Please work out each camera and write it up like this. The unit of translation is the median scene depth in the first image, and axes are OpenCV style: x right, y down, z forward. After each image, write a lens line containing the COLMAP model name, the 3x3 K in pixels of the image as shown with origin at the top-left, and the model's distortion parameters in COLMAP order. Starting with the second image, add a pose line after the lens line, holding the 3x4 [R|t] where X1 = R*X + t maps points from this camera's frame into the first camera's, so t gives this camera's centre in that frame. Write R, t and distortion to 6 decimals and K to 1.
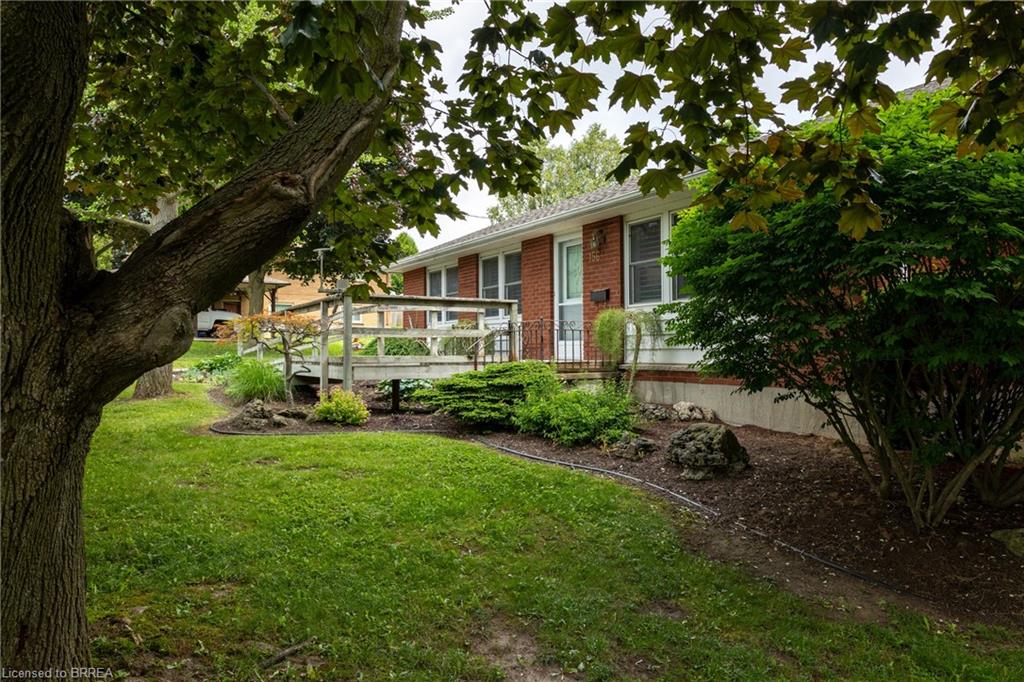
lens RADIAL K [[703.9, 0, 508.6], [0, 703.9, 311.2], [0, 0, 1]] dist [0.009134, 0.001532]
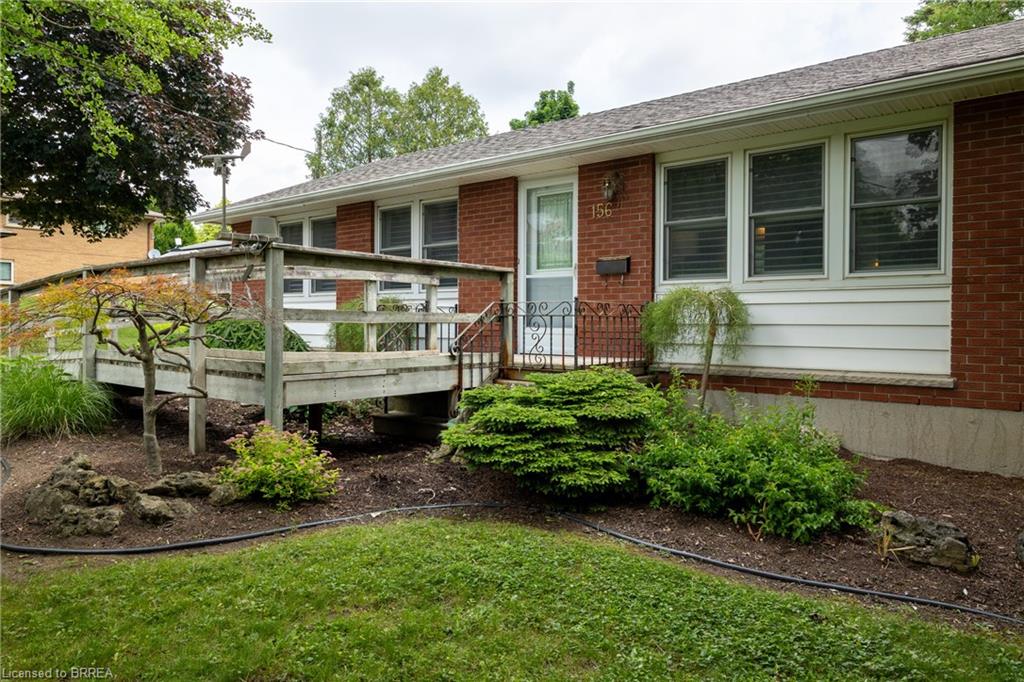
lens RADIAL K [[686.9, 0, 512.5], [0, 686.9, 317.4], [0, 0, 1]] dist [0.004721, 0.000698]
pose [[0.936881, 0.010679, 0.349485, -0.205339], [-0.028688, 0.998511, 0.046393, 0.000059], [-0.348469, -0.053490, 0.935793, 0.386404]]
